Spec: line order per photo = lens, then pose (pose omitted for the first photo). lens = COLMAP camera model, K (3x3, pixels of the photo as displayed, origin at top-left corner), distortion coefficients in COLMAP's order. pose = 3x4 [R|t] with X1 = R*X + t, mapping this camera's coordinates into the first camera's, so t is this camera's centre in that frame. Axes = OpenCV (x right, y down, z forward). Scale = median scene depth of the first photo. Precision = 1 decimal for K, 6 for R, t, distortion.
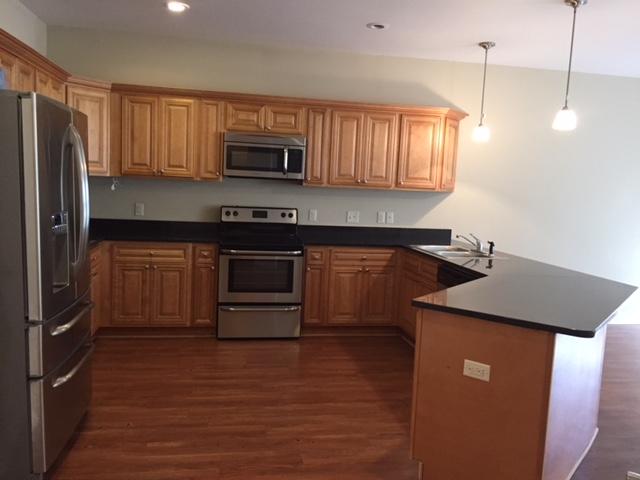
lens RADIAL K [[546.2, 0, 320.6], [0, 546.2, 238.3], [0, 0, 1]] dist [0.029460, -0.039560]
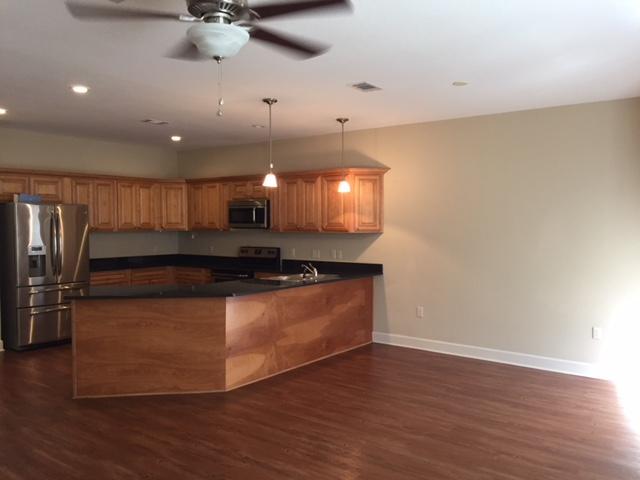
lens RADIAL K [[546.2, 0, 320.8], [0, 546.2, 242.4], [0, 0, 1]] dist [0.029460, -0.039560]
pose [[0.685896, -0.023051, -0.727334, 1.100114], [-0.051900, 0.995403, -0.080490, 0.041653], [0.725846, 0.092957, 0.681547, 0.102412]]
